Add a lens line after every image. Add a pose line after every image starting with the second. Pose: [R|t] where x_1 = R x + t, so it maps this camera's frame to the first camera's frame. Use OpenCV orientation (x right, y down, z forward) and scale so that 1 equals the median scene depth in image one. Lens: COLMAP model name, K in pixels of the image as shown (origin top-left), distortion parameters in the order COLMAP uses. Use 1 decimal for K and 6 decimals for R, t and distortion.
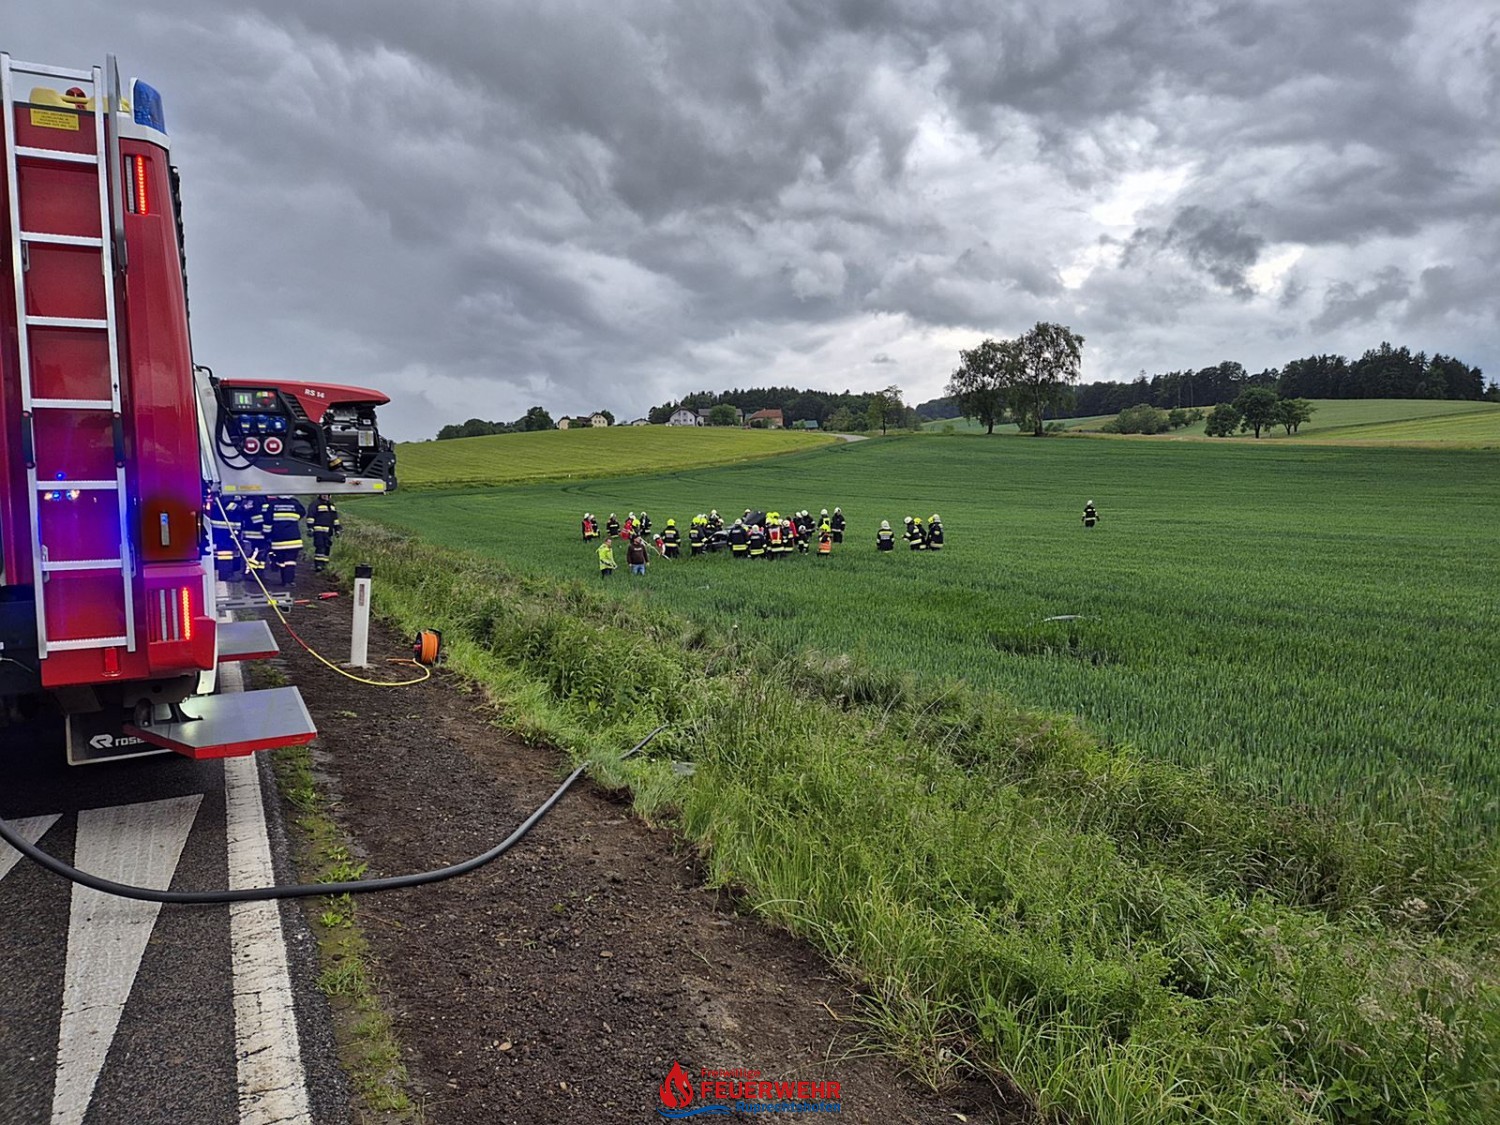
lens RADIAL K [[1012.4, 0, 743.4], [0, 1012.4, 566.0], [0, 0, 1]] dist [0.090670, -0.091023]
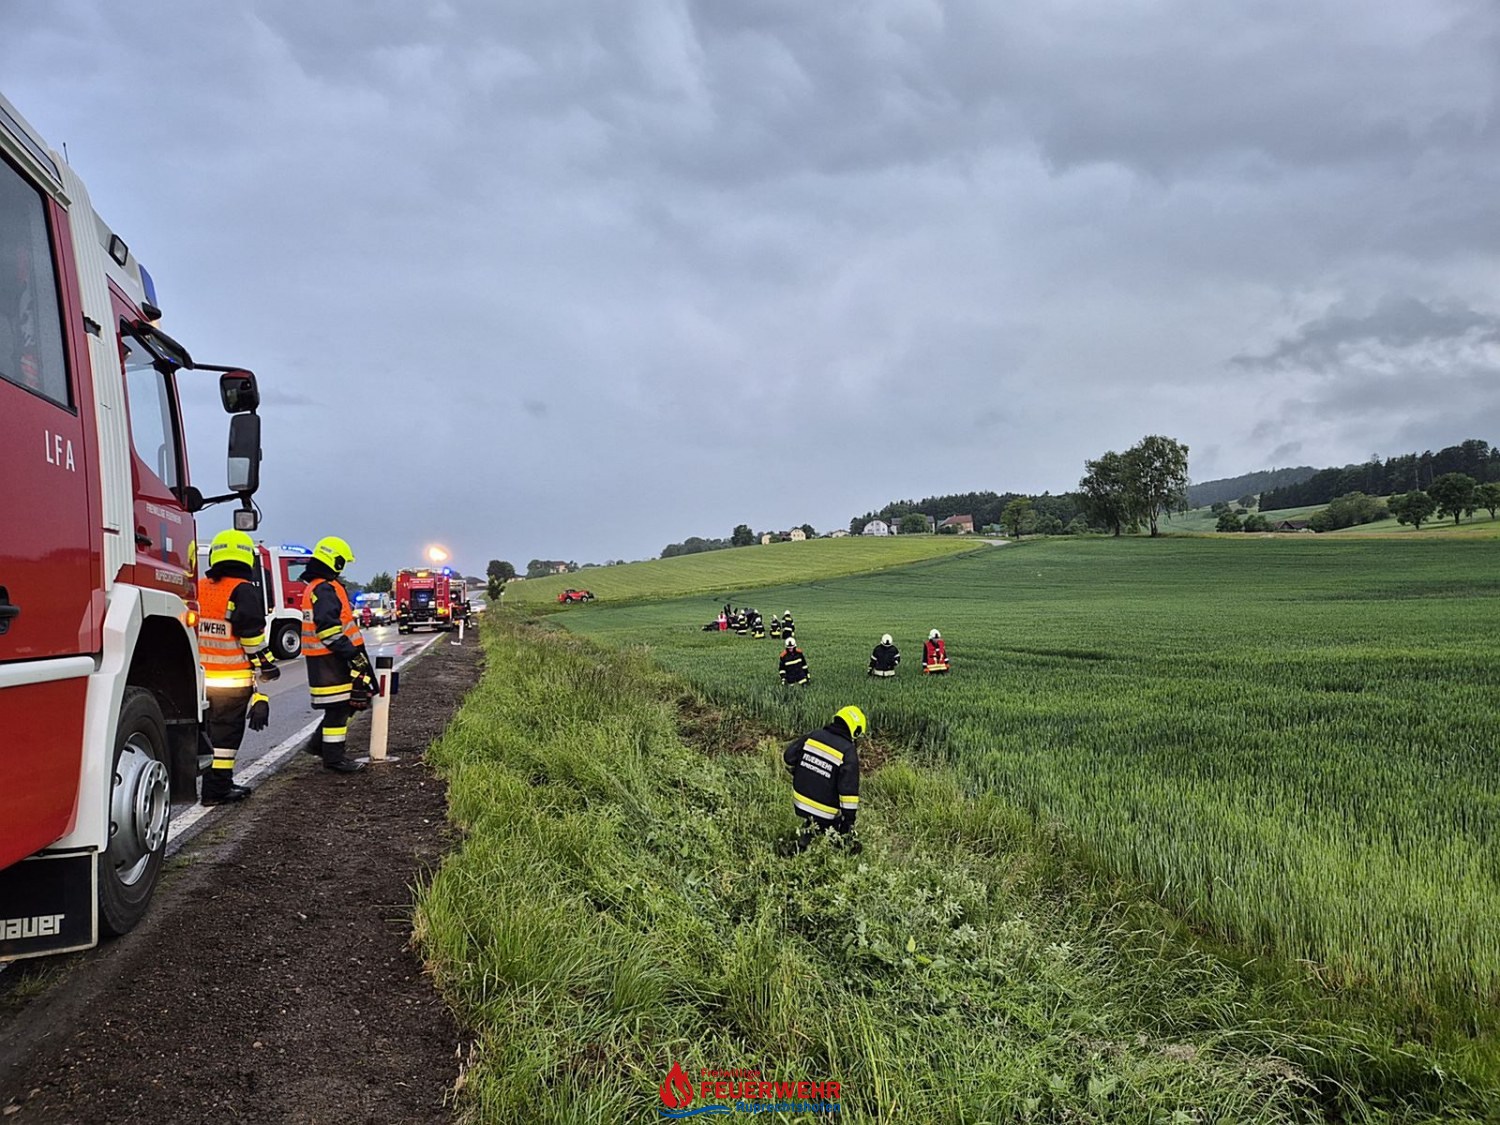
lens RADIAL K [[1016.1, 0, 750.0], [0, 1016.1, 562.5], [0, 0, 1]] dist [0.162783, -0.115347]
pose [[0.976184, -0.041114, -0.213012, 0.067493], [0.017856, 0.993773, -0.109982, 0.010241], [0.216207, 0.103559, 0.970840, -0.116366]]
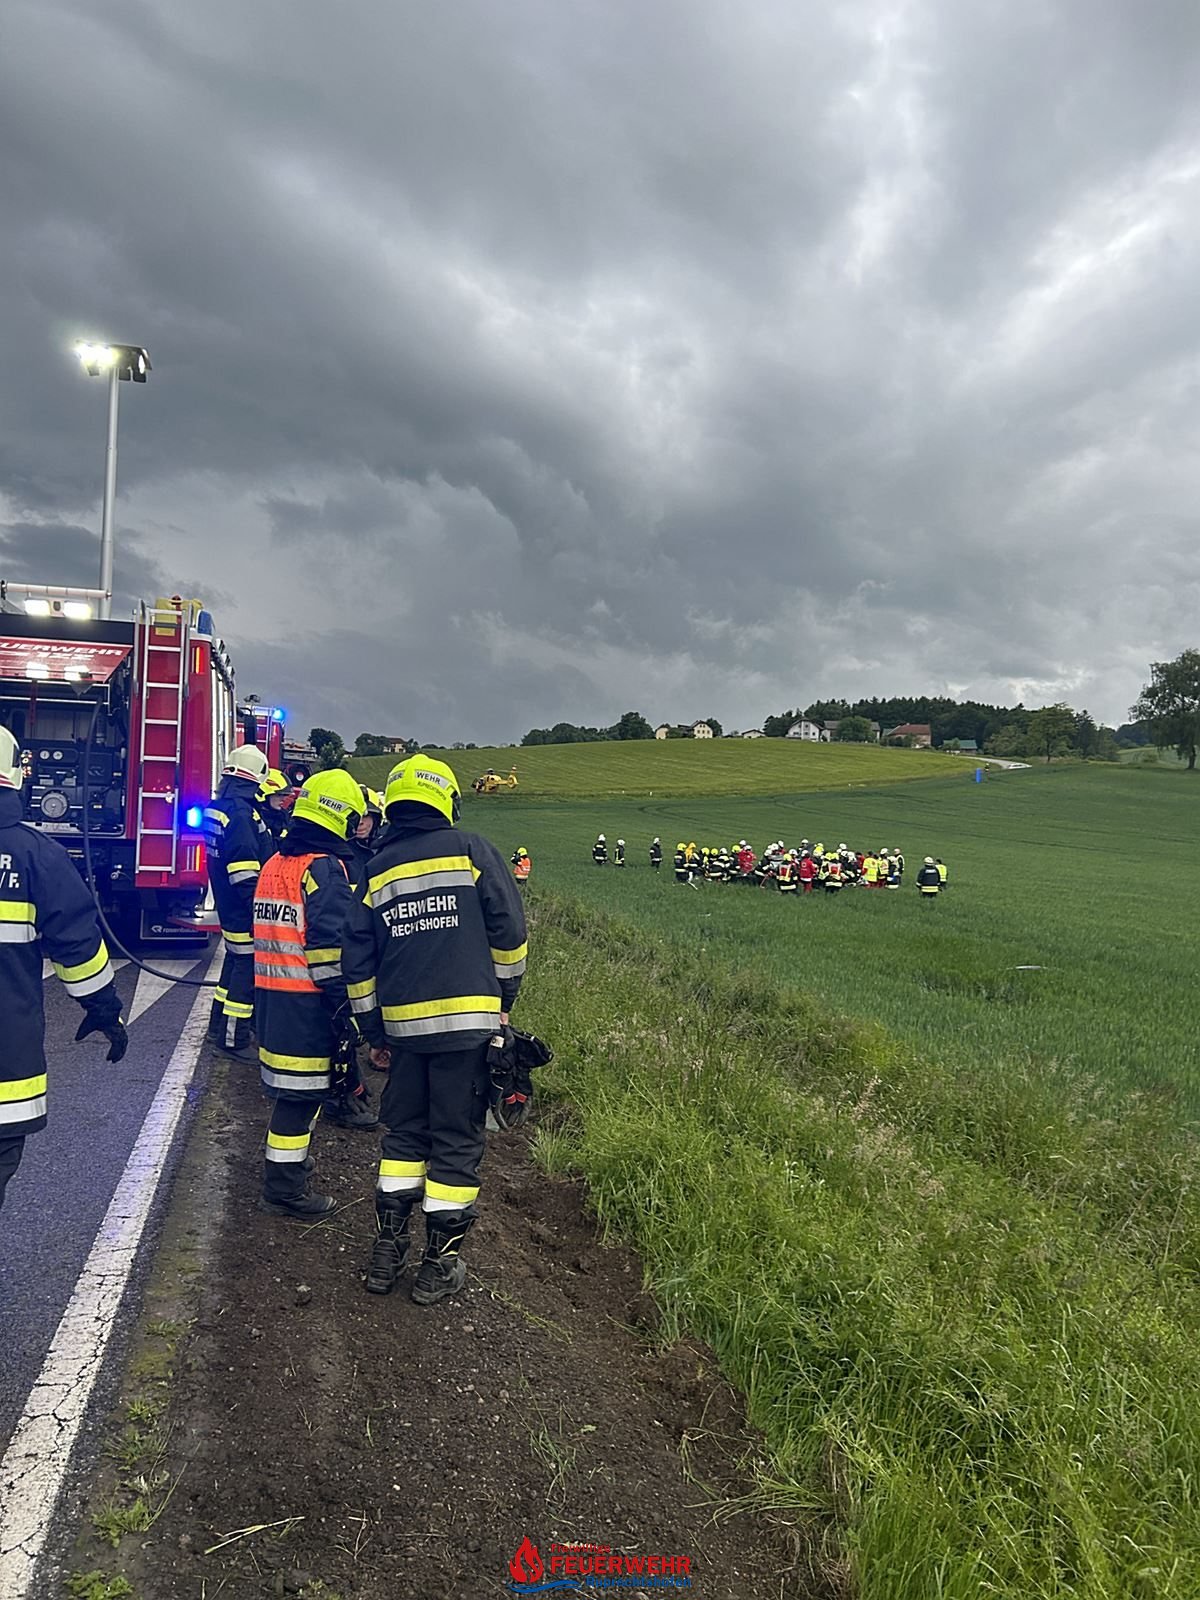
lens RADIAL K [[1225.8, 0, 565.9], [0, 1225.8, 801.9], [0, 0, 1]] dist [0.070162, -0.003206]
pose [[0.966336, 0.054411, -0.251466, 0.014443], [-0.075210, 0.994429, -0.073851, 0.001094], [0.246047, 0.090278, 0.965044, -0.022305]]
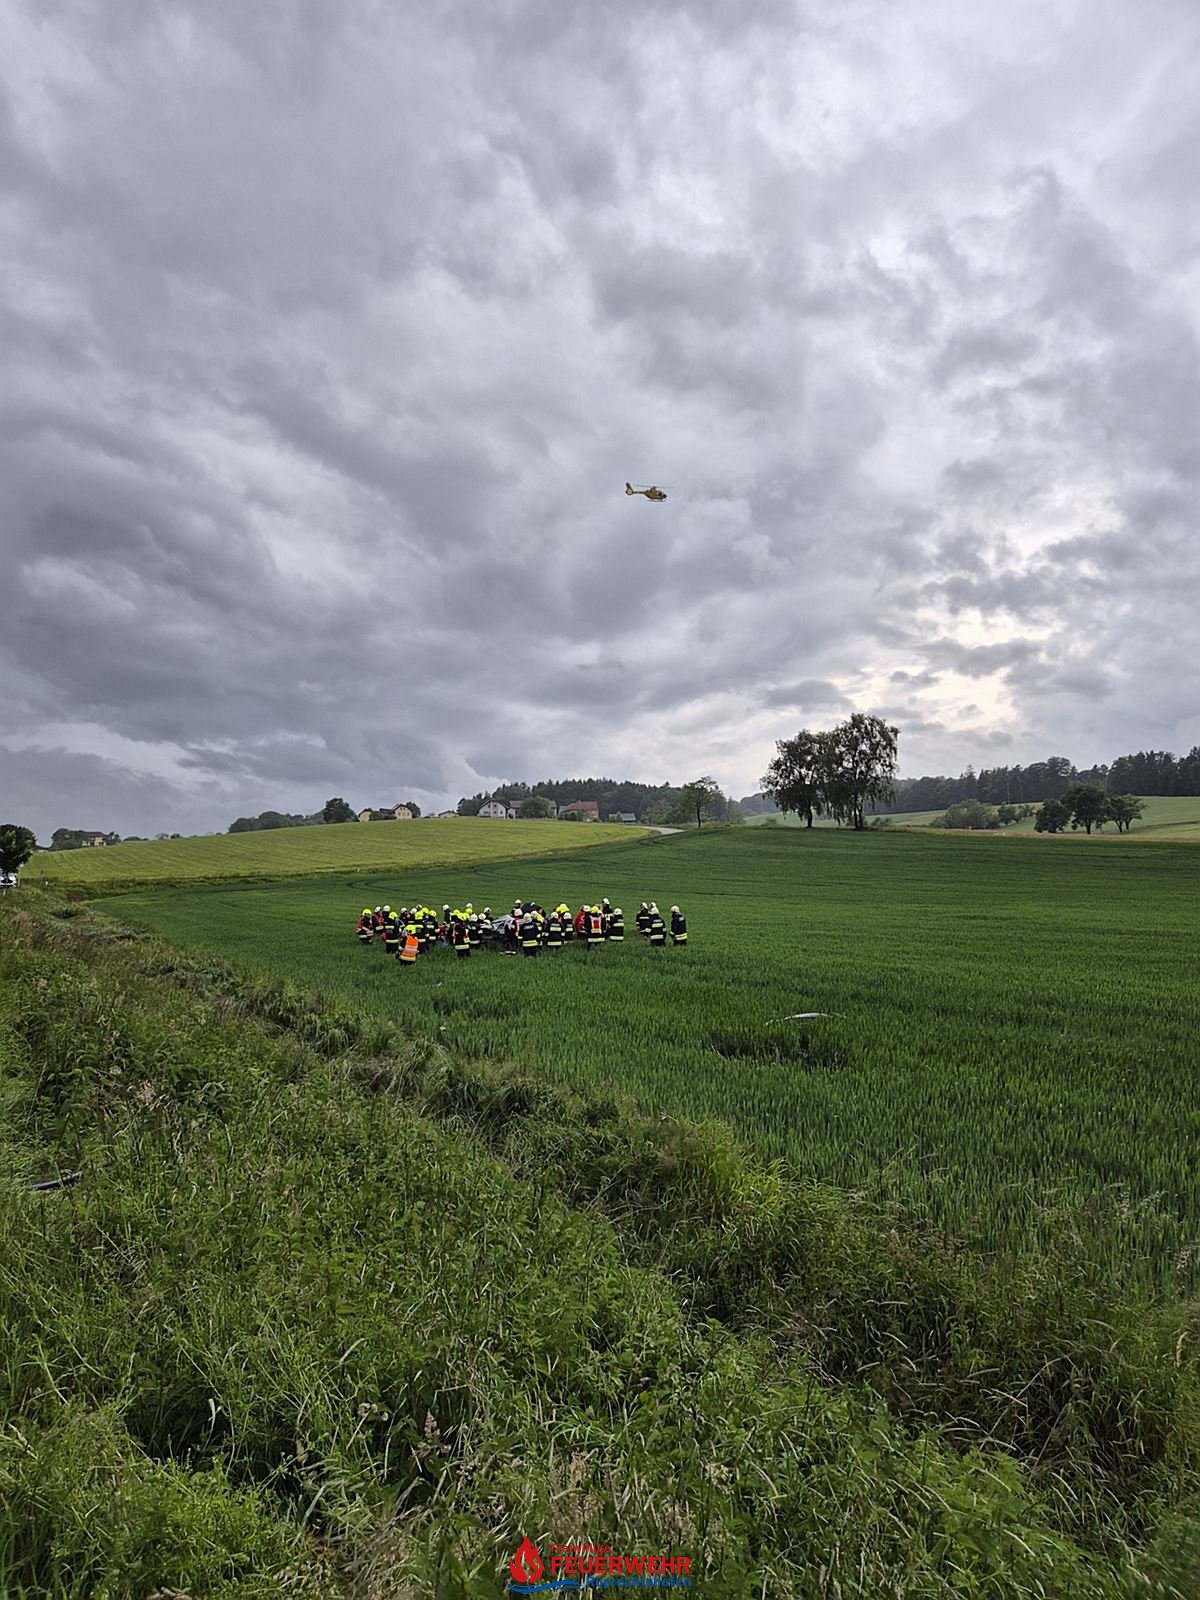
lens RADIAL K [[1079.3, 0, 600.0], [0, 1079.3, 800.0], [0, 0, 1]] dist [0.099879, -0.114908]
pose [[0.999374, 0.004260, 0.035118, 0.008413], [0.001226, 0.987954, -0.154740, 0.000907], [-0.035354, 0.154686, 0.987331, 0.003619]]
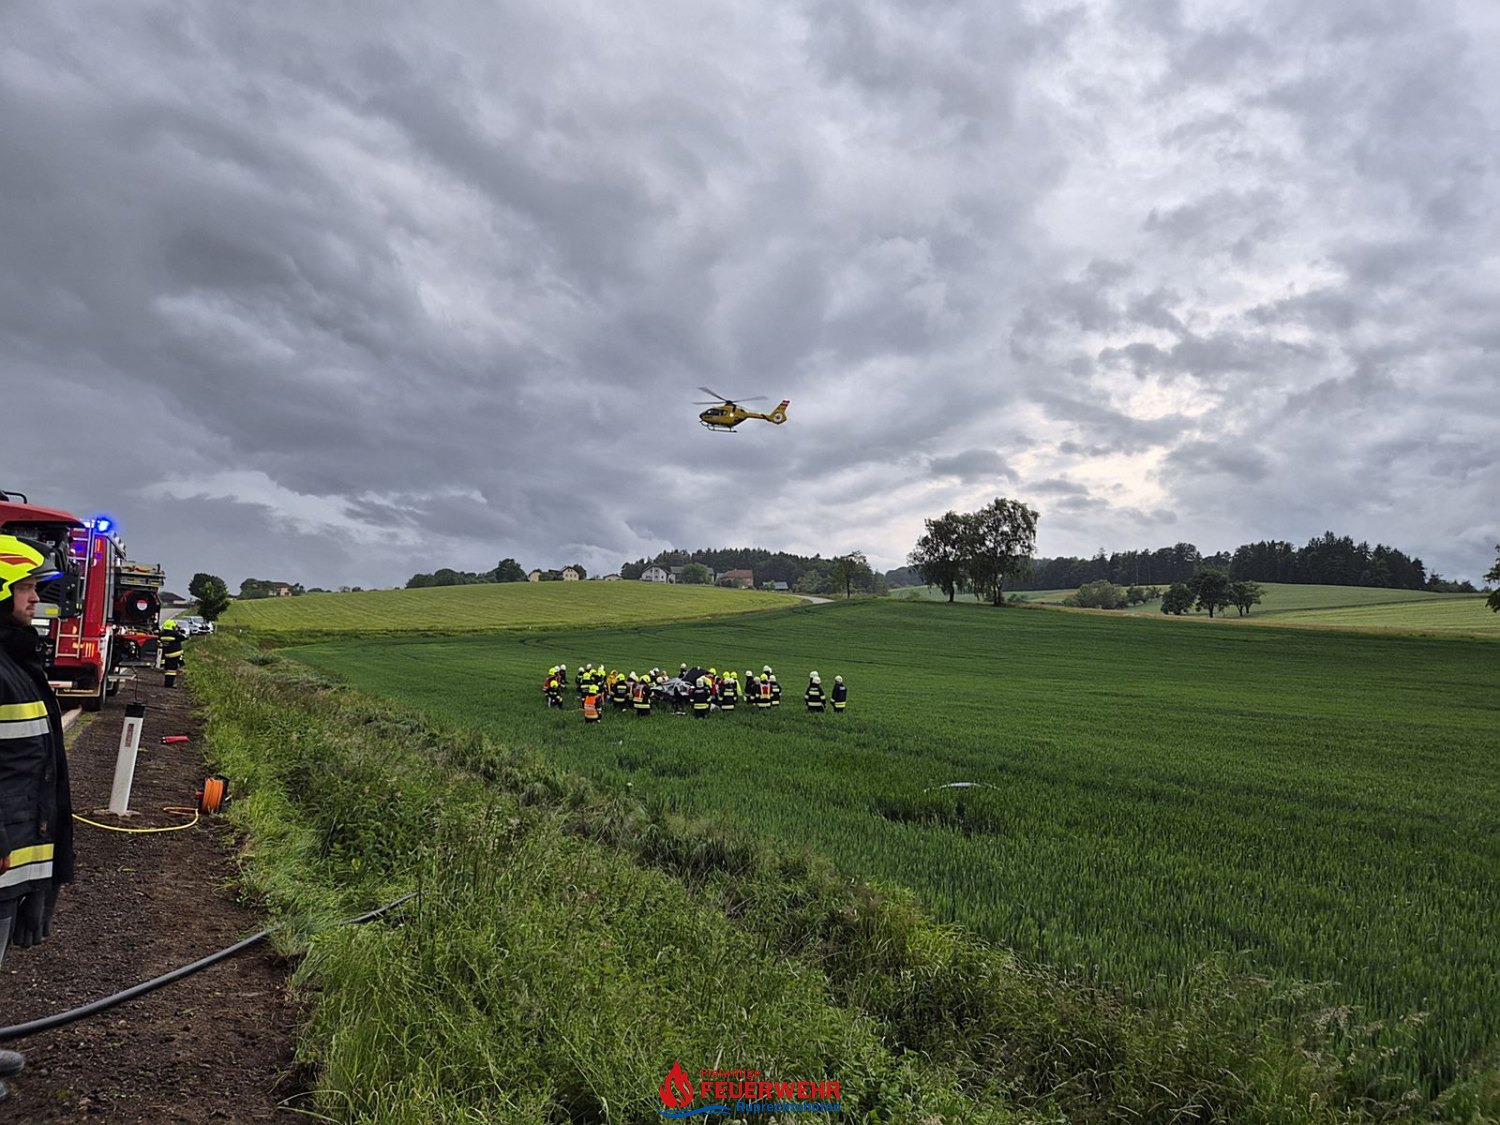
lens RADIAL K [[1011.8, 0, 754.9], [0, 1011.8, 568.5], [0, 0, 1]] dist [0.099879, -0.114908]
pose [[0.998620, 0.038087, 0.036150, 0.006164], [-0.032079, 0.987508, -0.154269, 0.000197], [-0.041574, 0.152897, 0.987367, 0.000722]]
